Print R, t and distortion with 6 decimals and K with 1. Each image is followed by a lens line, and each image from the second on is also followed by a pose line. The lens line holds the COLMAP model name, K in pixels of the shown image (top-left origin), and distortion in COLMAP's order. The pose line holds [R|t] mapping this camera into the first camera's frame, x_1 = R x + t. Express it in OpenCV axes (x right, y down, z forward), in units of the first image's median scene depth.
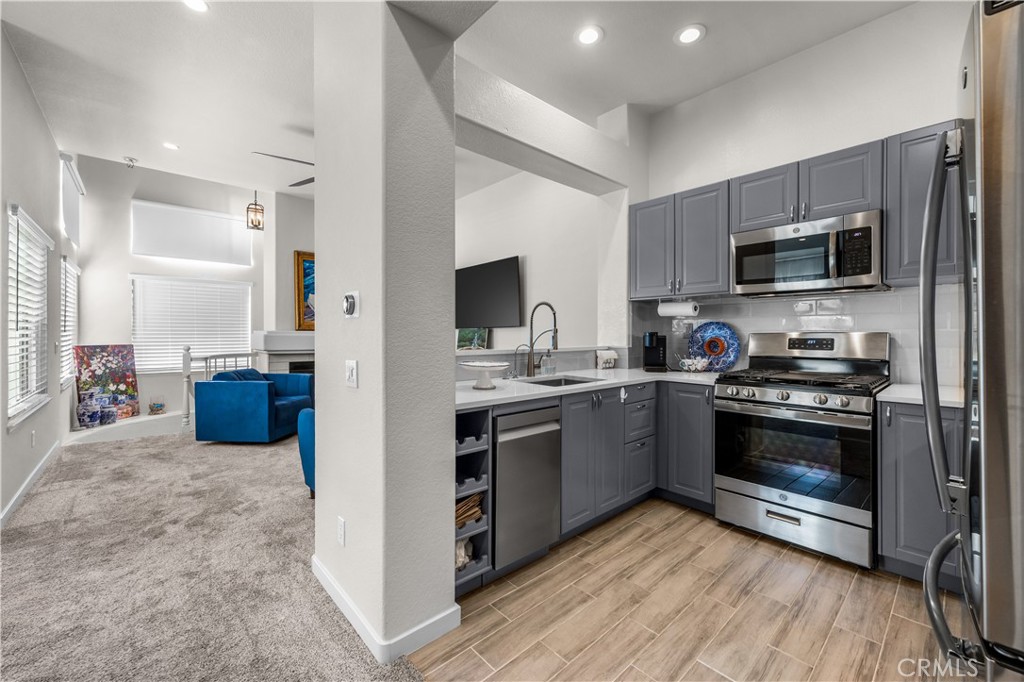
lens RADIAL K [[413.8, 0, 509.2], [0, 413.8, 339.1], [0, 0, 1]] dist [0.000563, 0.000049]
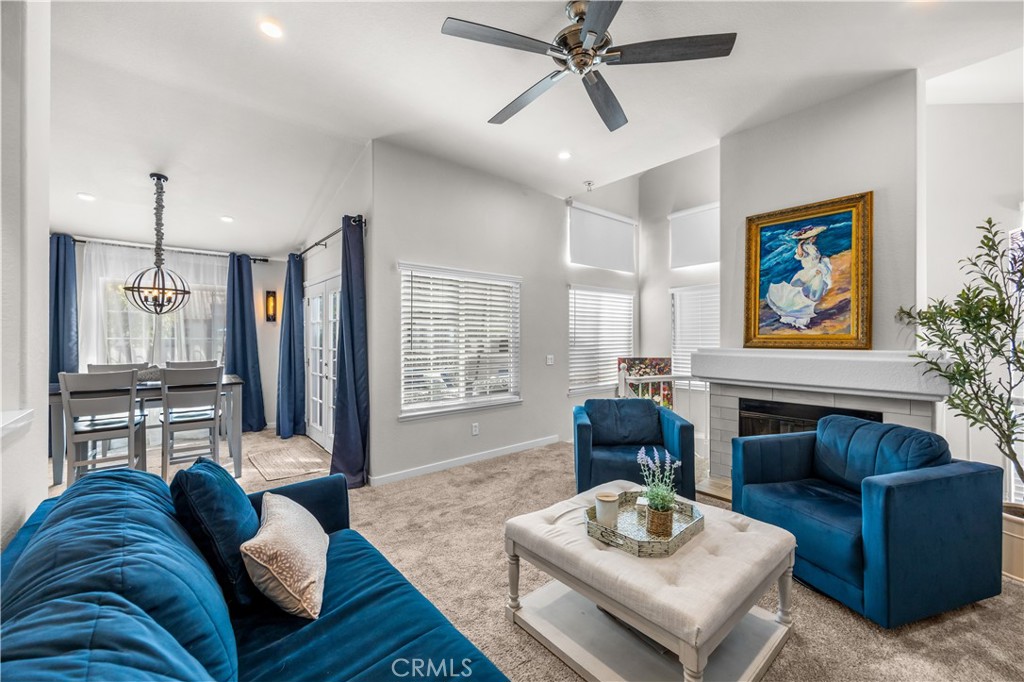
lens RADIAL K [[400.8, 0, 512.0], [0, 400.8, 341.0], [0, 0, 1]] dist [0.001233, 0.000154]
pose [[-0.023980, 0.002680, -0.999709, 0.082725], [-0.008516, 0.999960, 0.002885, -0.028532], [0.999676, 0.008583, -0.023956, 0.659508]]
